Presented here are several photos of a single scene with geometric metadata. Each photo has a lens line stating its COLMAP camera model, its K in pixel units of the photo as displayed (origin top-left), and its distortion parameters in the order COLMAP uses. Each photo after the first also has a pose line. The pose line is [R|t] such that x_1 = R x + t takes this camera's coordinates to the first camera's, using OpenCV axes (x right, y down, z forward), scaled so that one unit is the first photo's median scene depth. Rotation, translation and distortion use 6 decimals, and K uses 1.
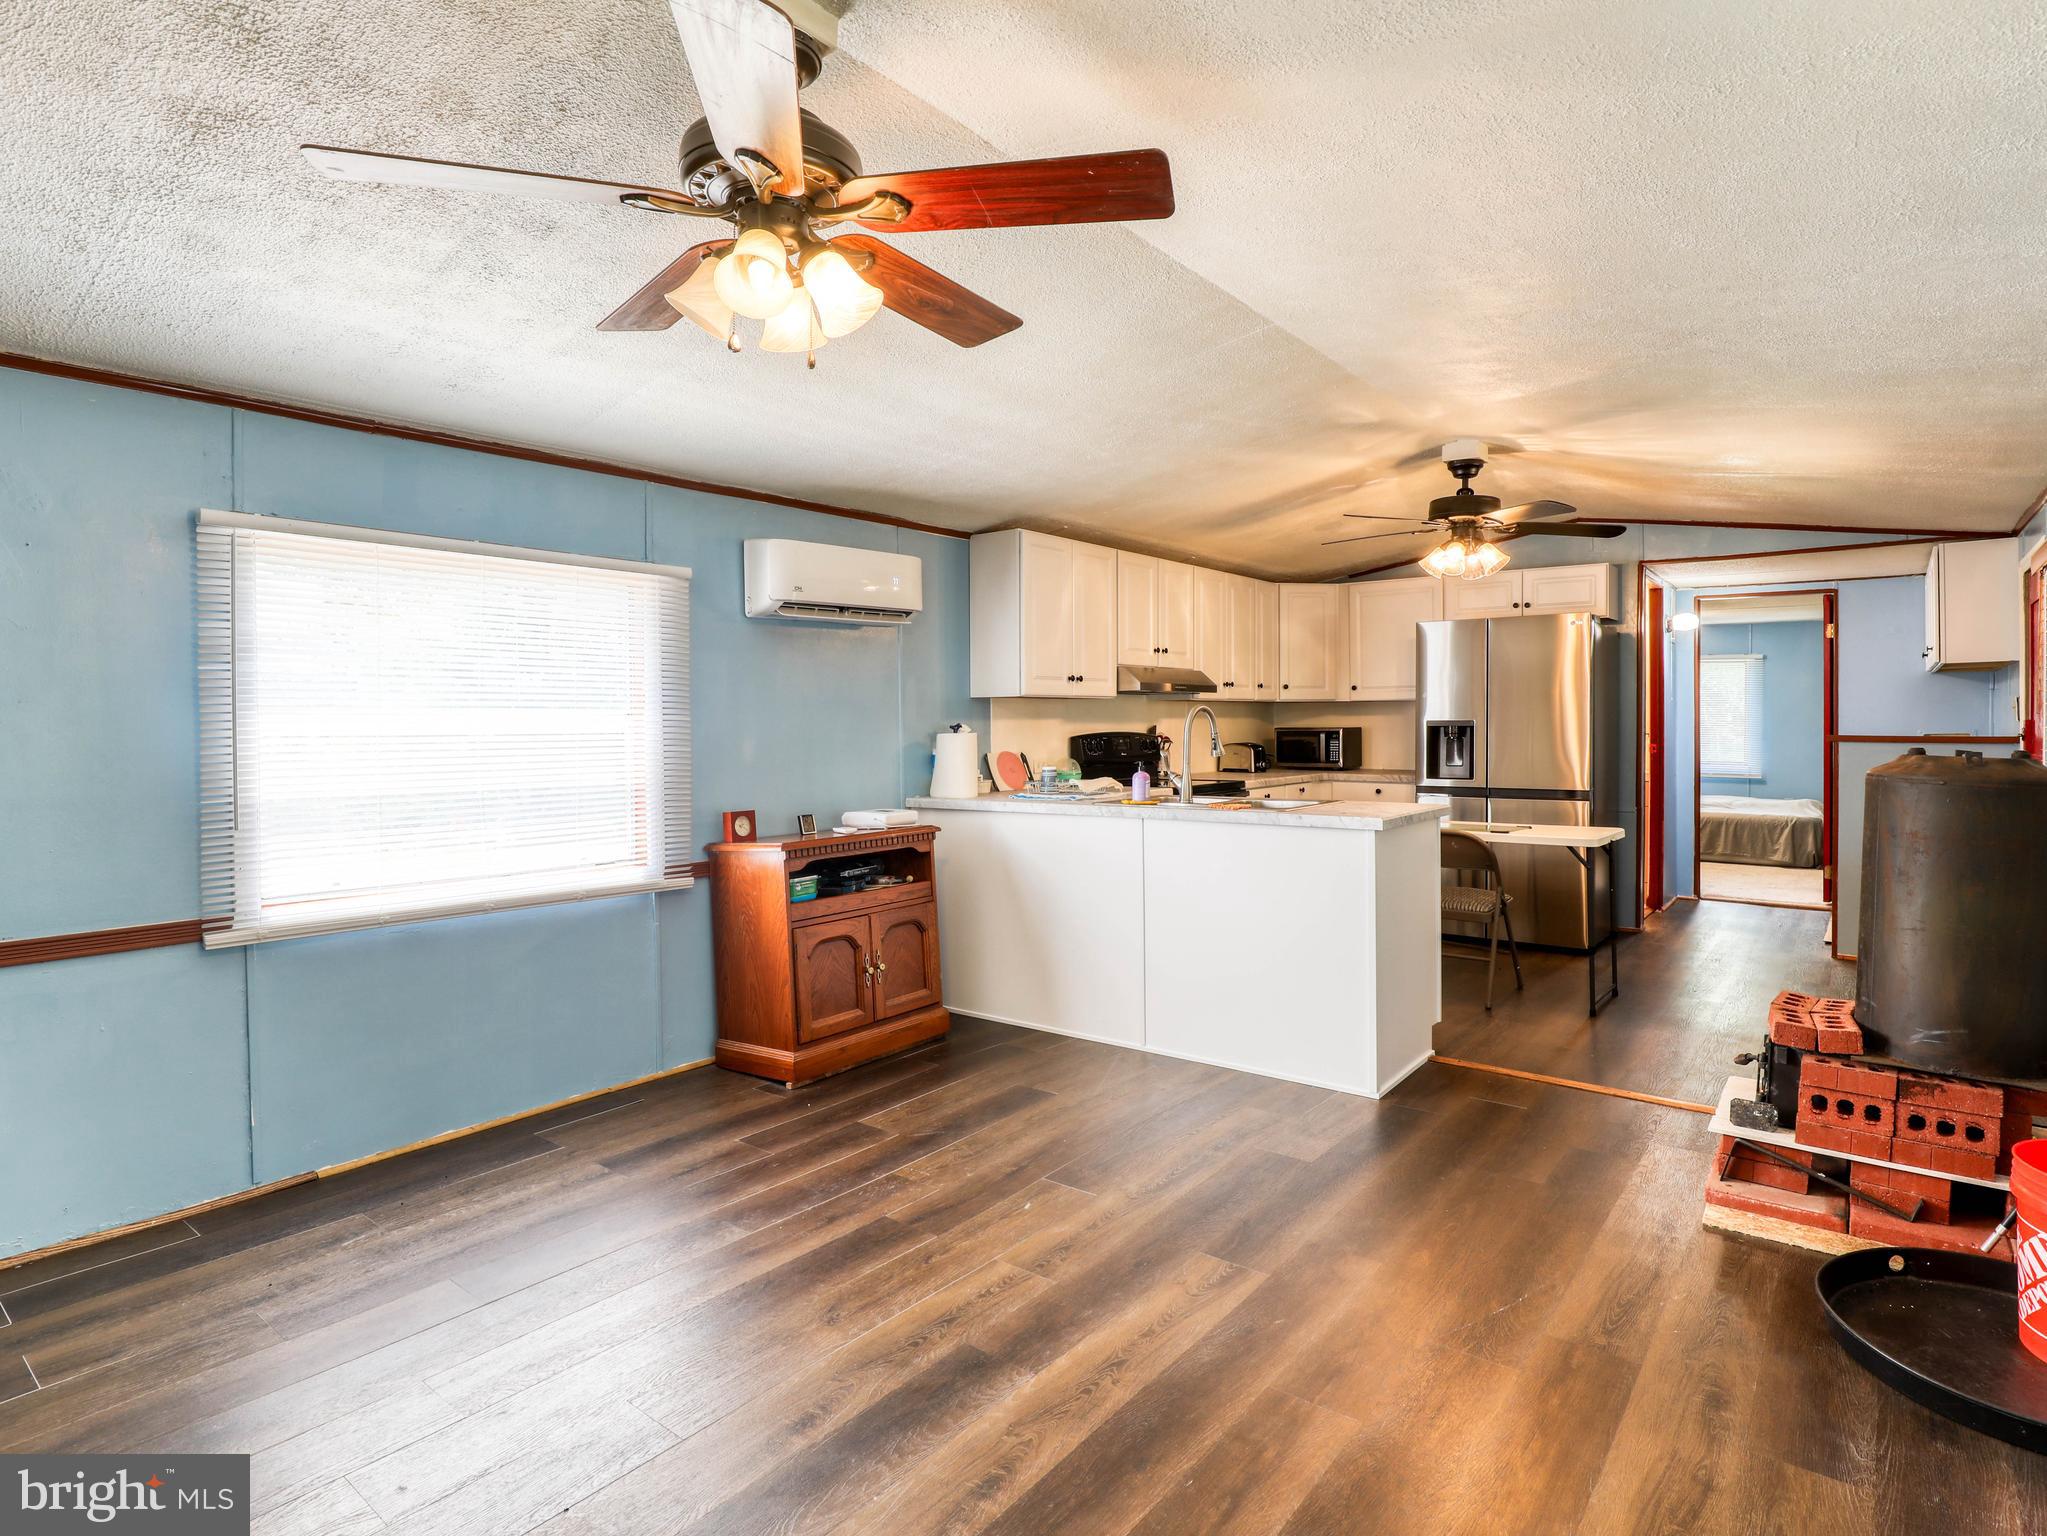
lens RADIAL K [[1094.4, 0, 1045.9], [0, 1094.4, 737.9], [0, 0, 1]] dist [-0.032368, 0.000379]
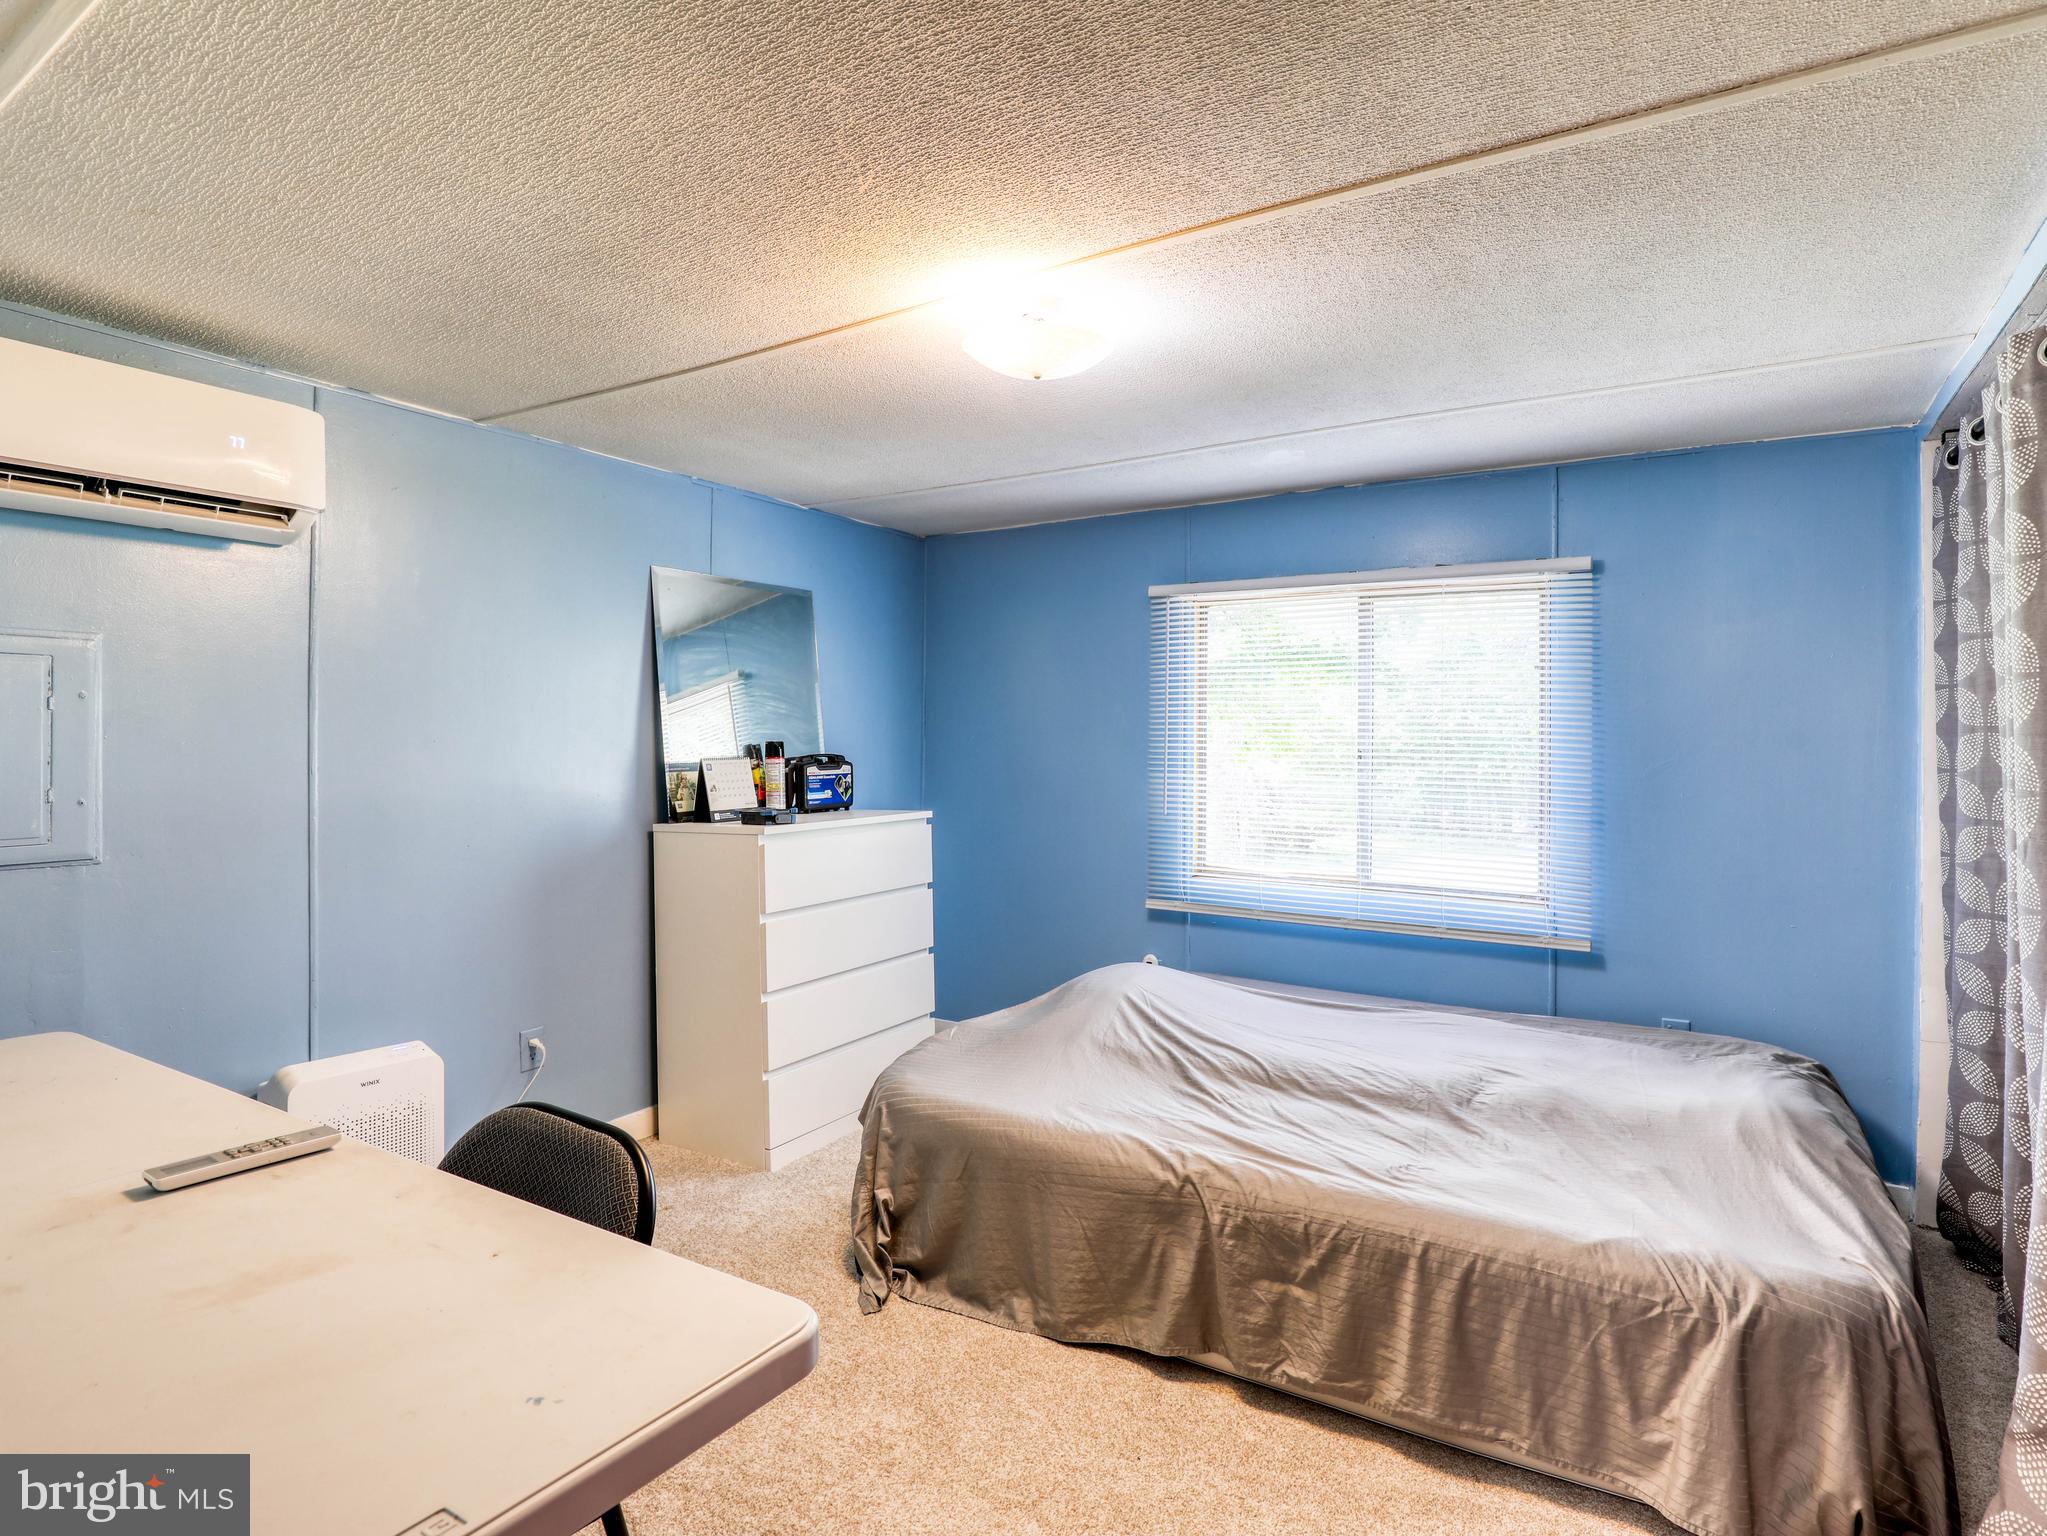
lens RADIAL K [[1063.9, 0, 1030.8], [0, 1063.9, 762.3], [0, 0, 1]] dist [-0.016907, 0.000119]
pose [[0.995345, 0.010147, 0.095844, 0.841265], [-0.009837, 0.999945, -0.003706, -0.027606], [-0.095876, 0.002745, 0.995389, 1.266683]]
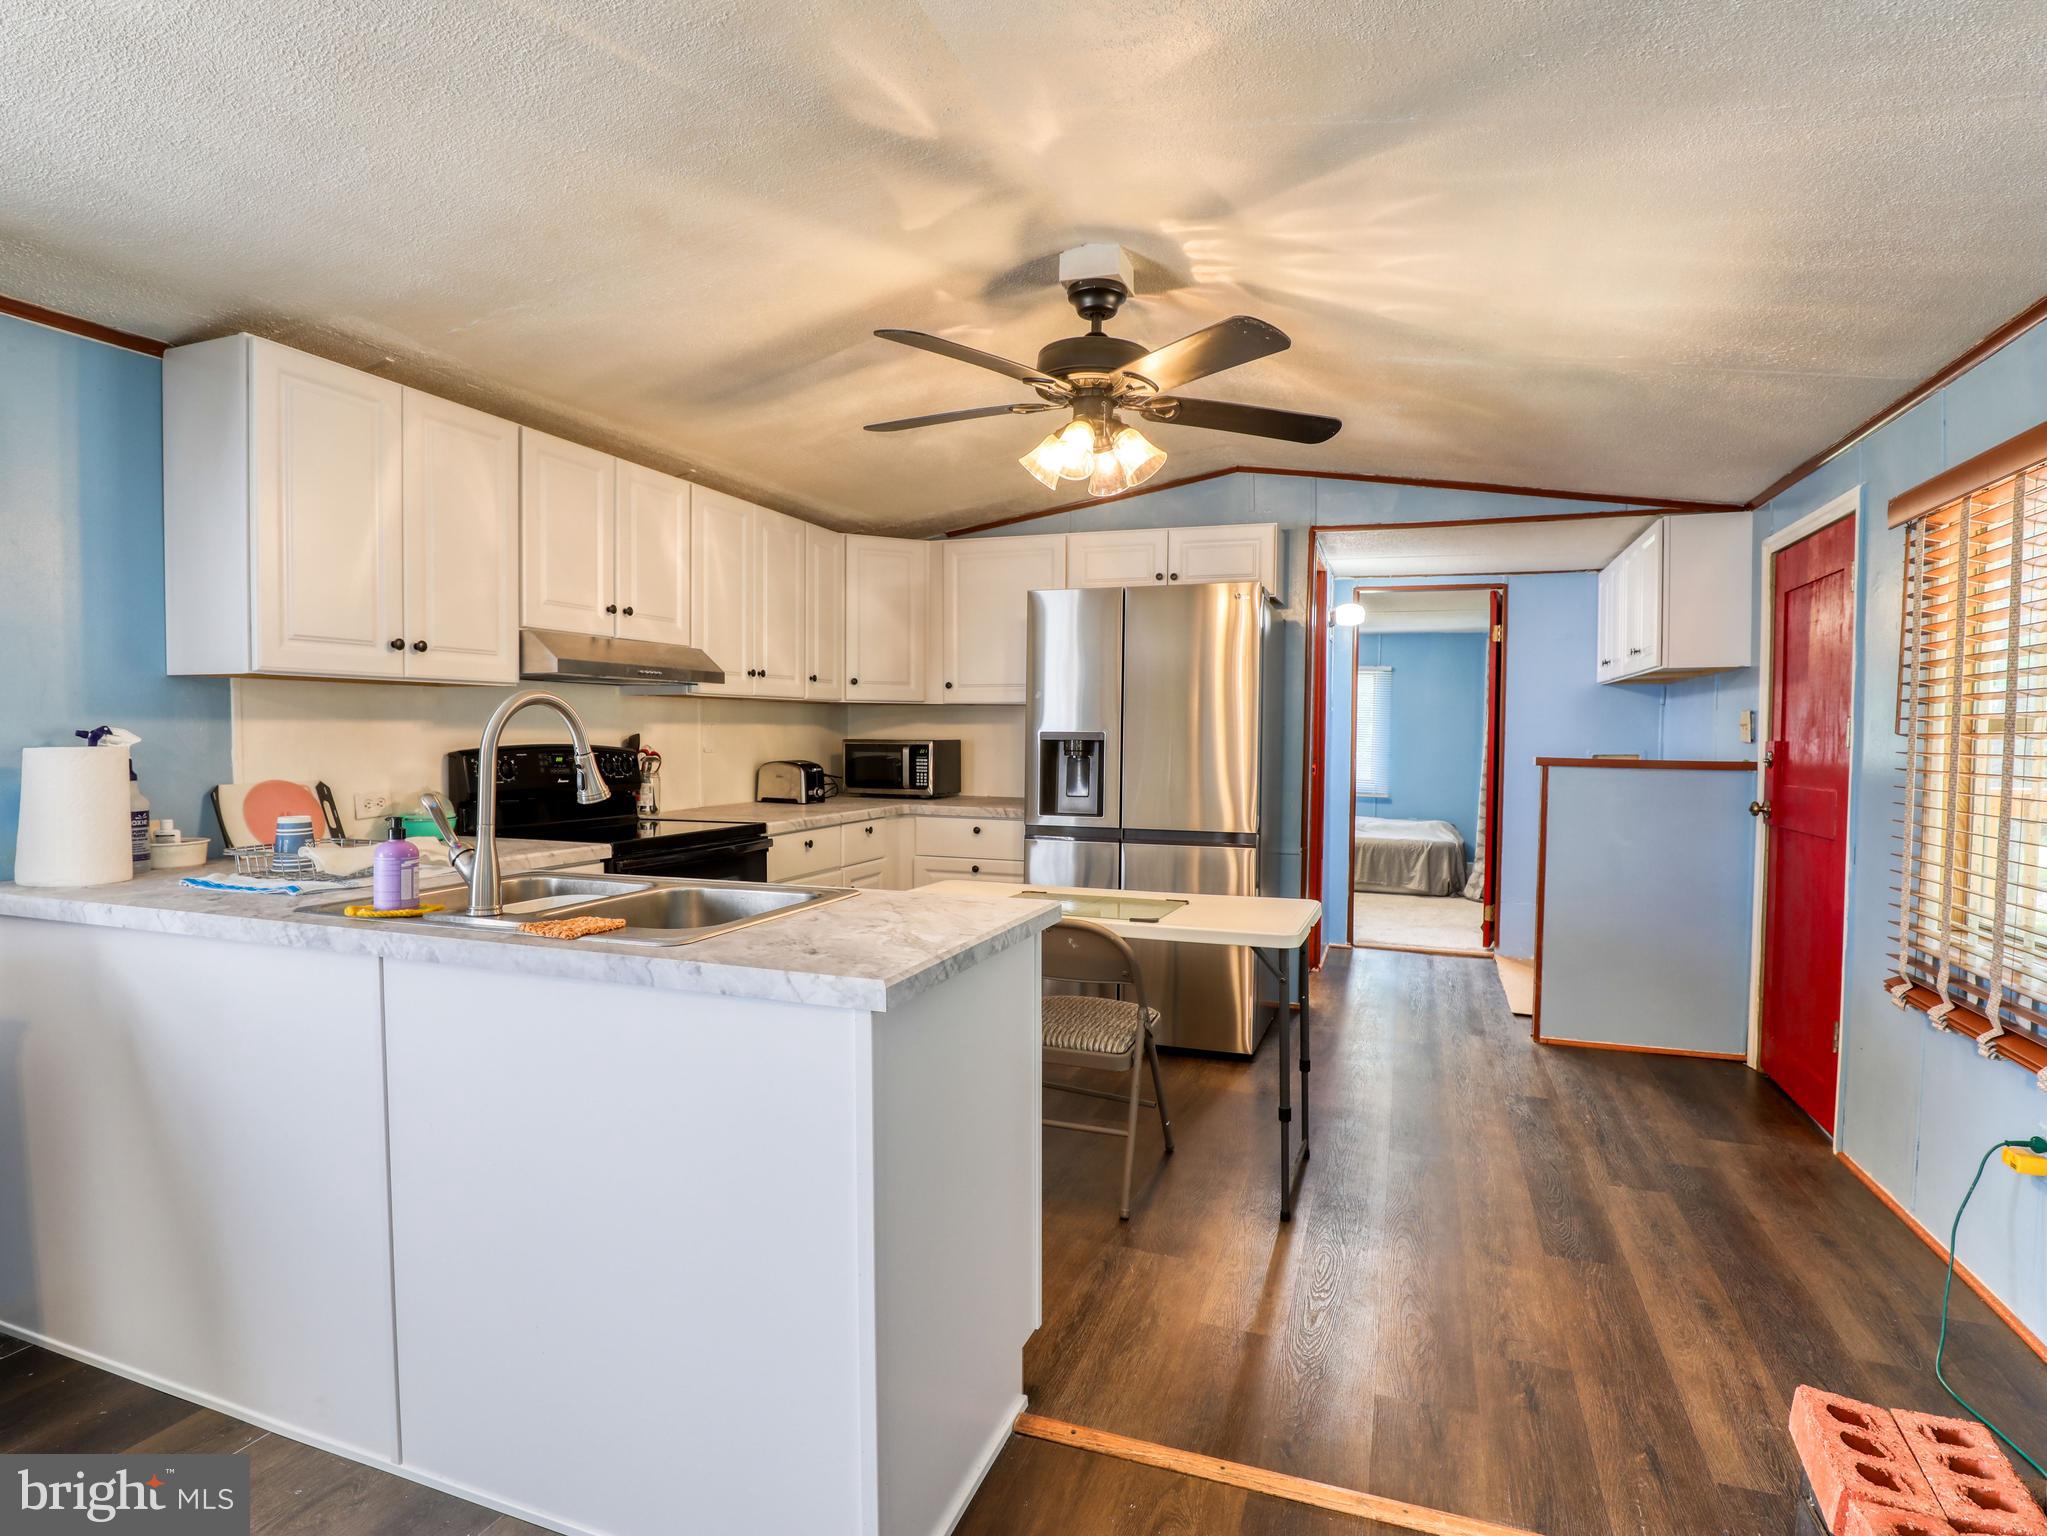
lens RADIAL K [[1064.3, 0, 1038.0], [0, 1064.3, 773.8], [0, 0, 1]] dist [-0.018822, 0.000297]
pose [[0.950960, 0.000624, 0.309313, 0.143491], [-0.008565, 0.999668, 0.024315, -0.005782], [-0.309195, -0.025772, 0.950650, 0.368322]]
